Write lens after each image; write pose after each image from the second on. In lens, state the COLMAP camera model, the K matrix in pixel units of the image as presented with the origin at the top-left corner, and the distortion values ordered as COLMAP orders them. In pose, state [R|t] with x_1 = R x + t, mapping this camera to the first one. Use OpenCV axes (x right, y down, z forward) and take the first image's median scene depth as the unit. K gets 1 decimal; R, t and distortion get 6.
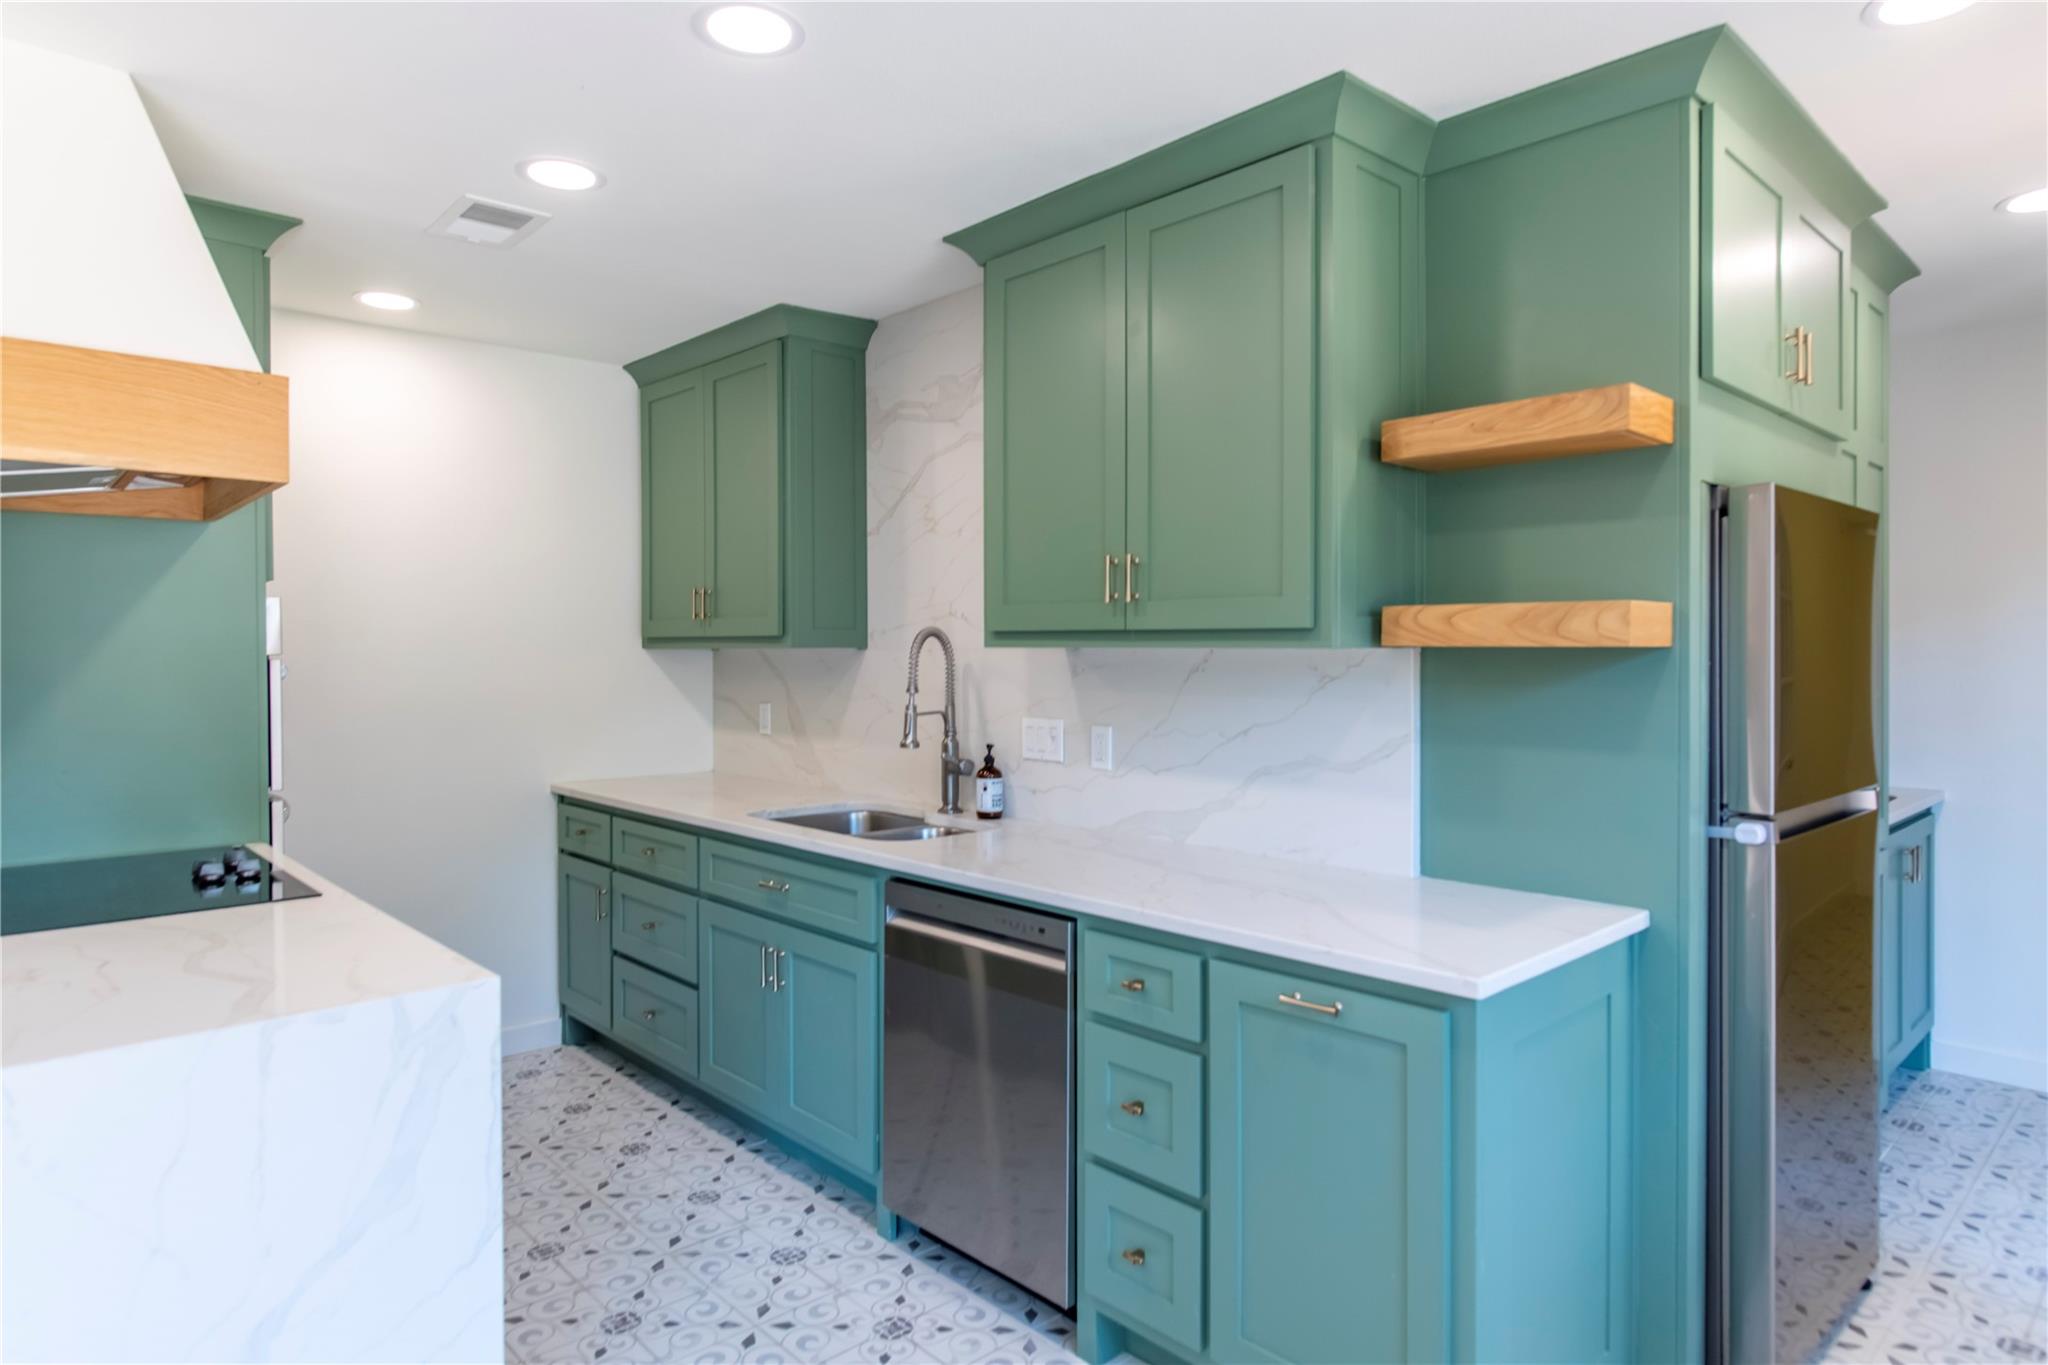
lens RADIAL K [[1175.9, 0, 1050.0], [0, 1175.9, 673.1], [0, 0, 1]] dist [-0.005850, 0.000612]
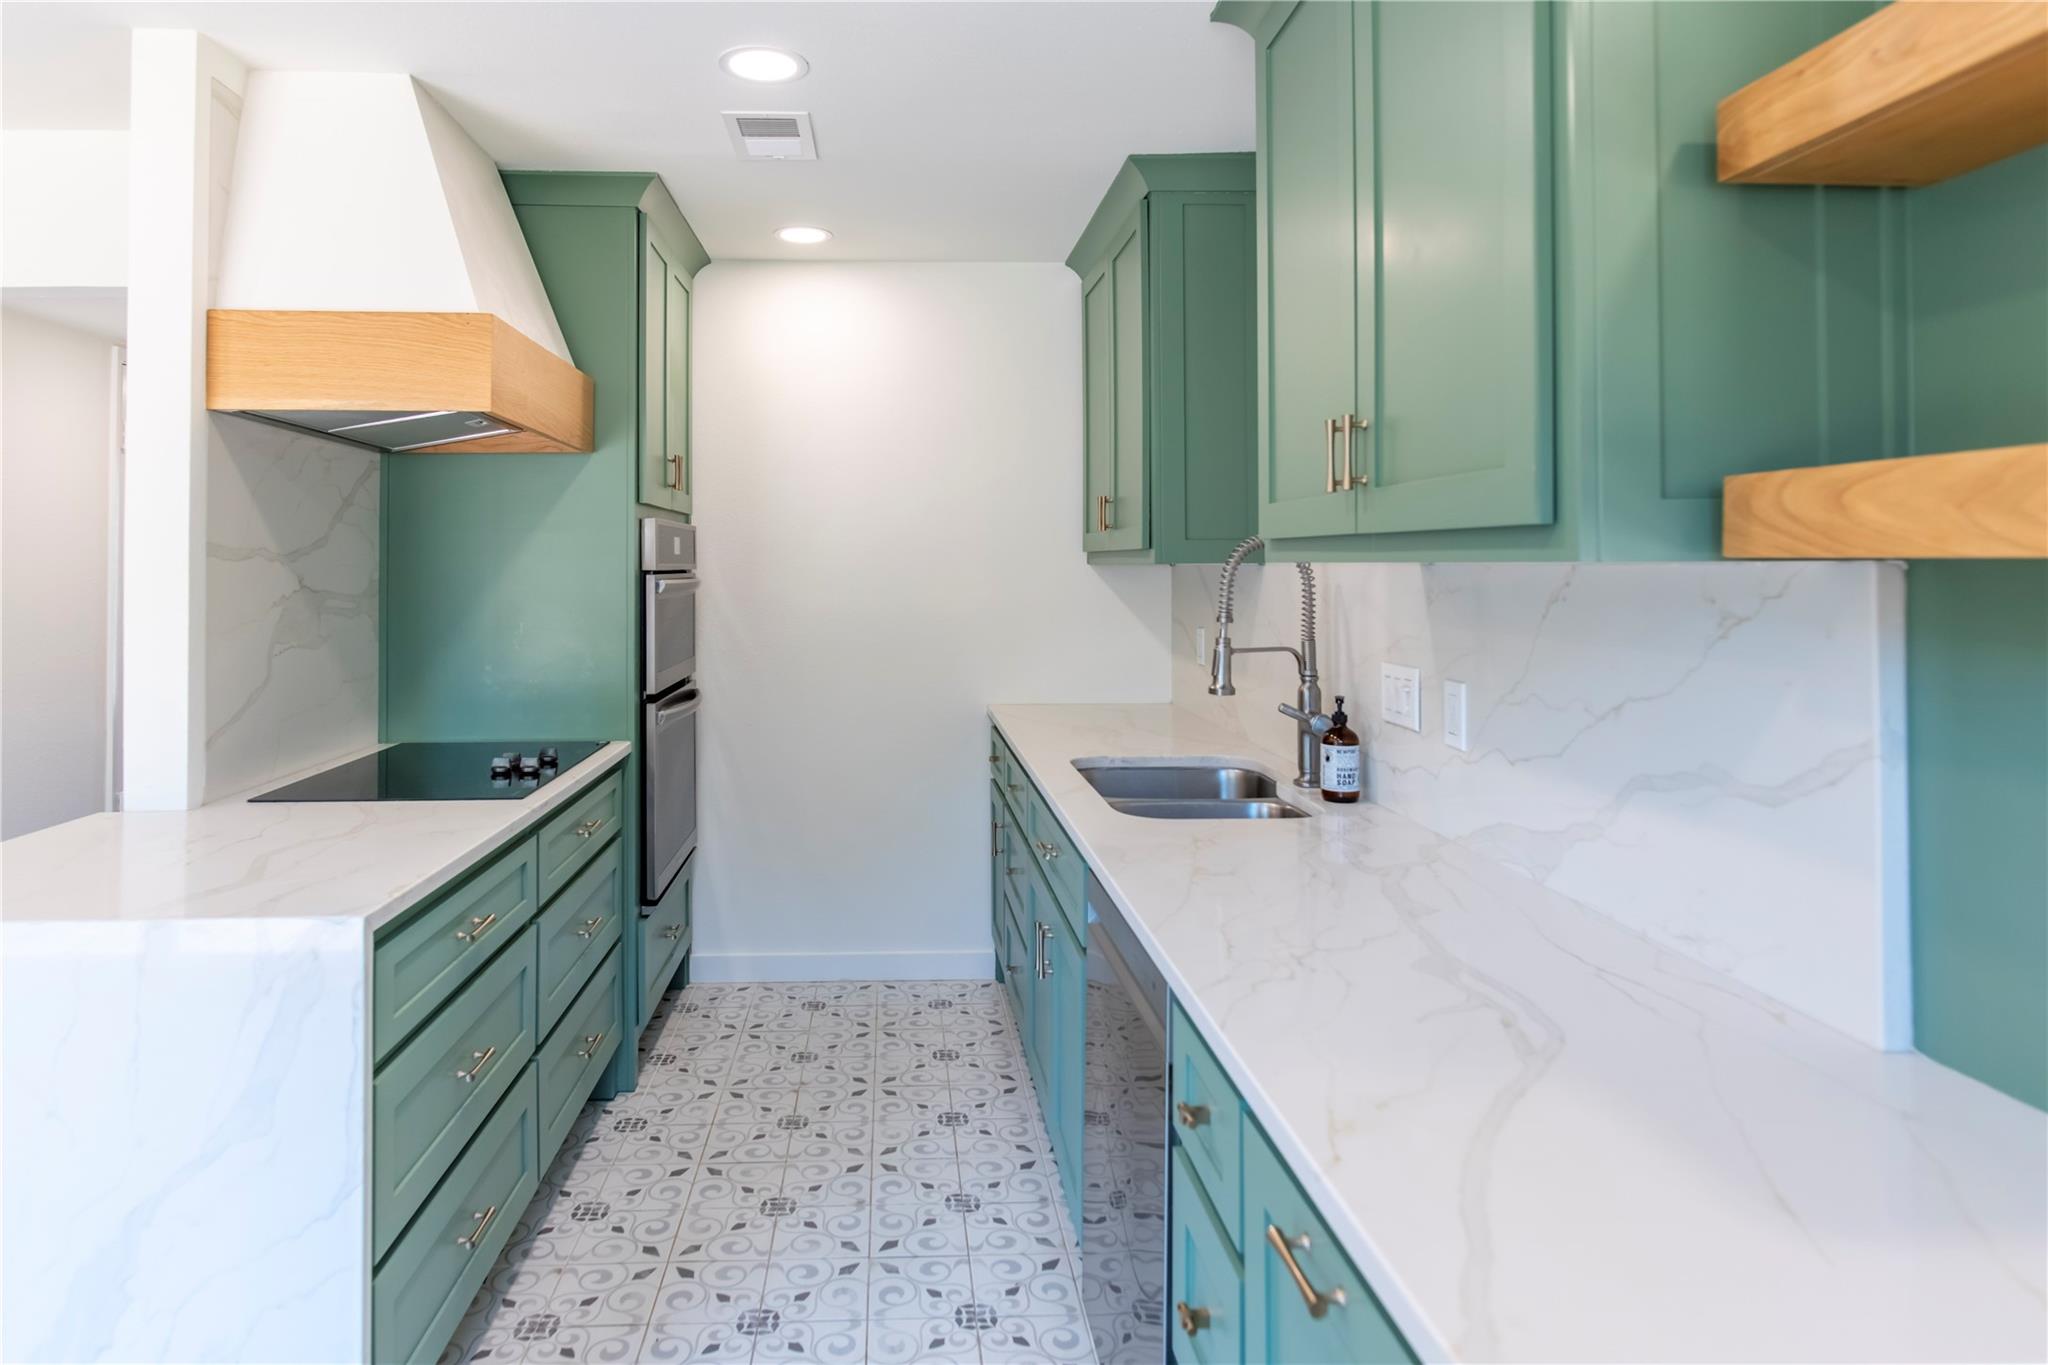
lens RADIAL K [[1209.7, 0, 955.7], [0, 1209.7, 550.9], [0, 0, 1]] dist [-0.003589, -0.000547]
pose [[0.747937, -0.009611, -0.663700, 0.284945], [-0.010676, 0.999592, -0.026507, -0.006971], [0.663683, 0.026911, 0.747529, 0.312784]]
